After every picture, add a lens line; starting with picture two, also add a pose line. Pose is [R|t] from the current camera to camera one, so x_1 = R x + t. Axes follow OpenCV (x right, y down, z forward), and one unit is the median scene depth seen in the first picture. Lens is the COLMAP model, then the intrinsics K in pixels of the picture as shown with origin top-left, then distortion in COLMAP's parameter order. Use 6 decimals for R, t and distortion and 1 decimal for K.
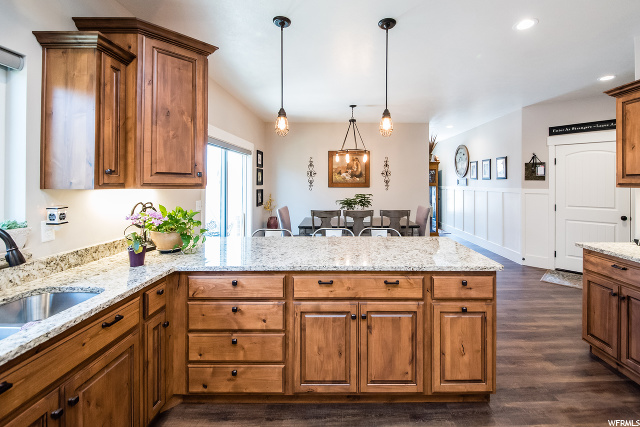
lens RADIAL K [[274.8, 0, 353.5], [0, 274.8, 181.2], [0, 0, 1]] dist [0.000986, -0.003216]
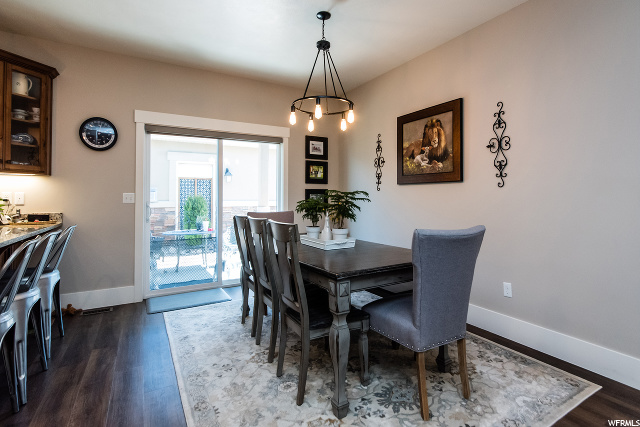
lens RADIAL K [[315.3, 0, 324.5], [0, 315.3, 190.1], [0, 0, 1]] dist [-0.014067, 0.000302]
pose [[0.480799, -0.013836, -0.876722, 1.324618], [0.003037, 0.999896, -0.014114, 0.143907], [0.876826, 0.004124, 0.480791, 1.957901]]
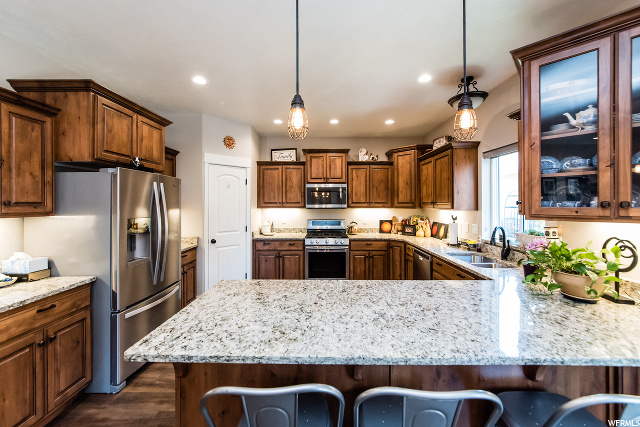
lens RADIAL K [[245.9, 0, 341.7], [0, 245.9, 205.2], [0, 0, 1]] dist [-0.008877, 0.000947]
pose [[-0.999942, -0.000942, -0.010711, 0.024795], [-0.001002, 0.999983, 0.005664, -0.025780], [0.010706, 0.005675, -0.999927, 2.011586]]
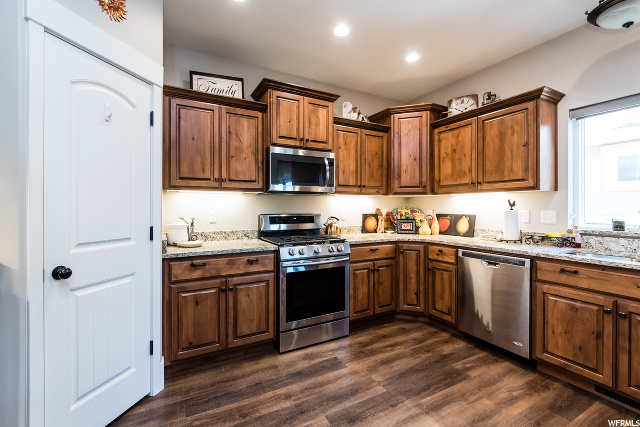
lens RADIAL K [[263.6, 0, 317.0], [0, 263.6, 209.5], [0, 0, 1]] dist [-0.004377, -0.000062]
pose [[-0.896200, 0.003864, -0.443633, 0.740299], [0.002556, 0.999990, 0.003545, 0.109050], [0.443643, 0.002043, -0.896201, 0.939520]]
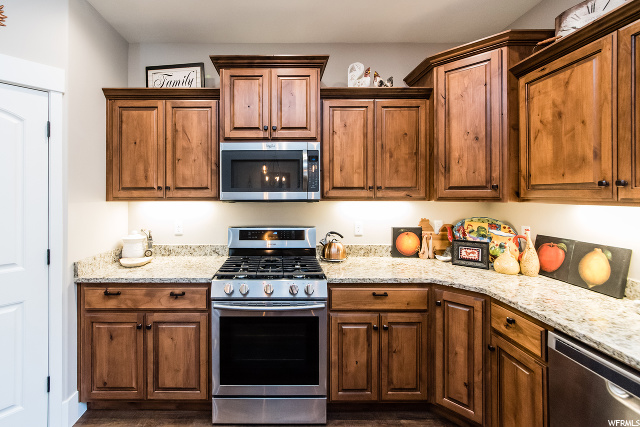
lens RADIAL K [[277.3, 0, 293.7], [0, 277.3, 194.7], [0, 0, 1]] dist [-0.005445, 0.002274]
pose [[-0.999739, -0.000477, 0.022822, 0.029171], [-0.000544, 0.999996, -0.002922, -0.004862], [-0.022820, -0.002934, -0.999735, 0.699826]]
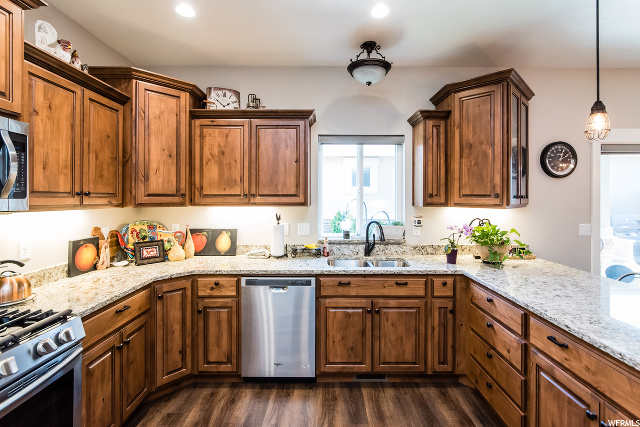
lens RADIAL K [[290.4, 0, 310.5], [0, 290.4, 198.3], [0, 0, 1]] dist [-0.004945, -0.000281]
pose [[-0.051578, -0.002773, -0.998665, 0.681039], [0.003958, 0.999988, -0.002981, -0.014385], [0.998661, -0.004106, -0.051566, 0.368544]]
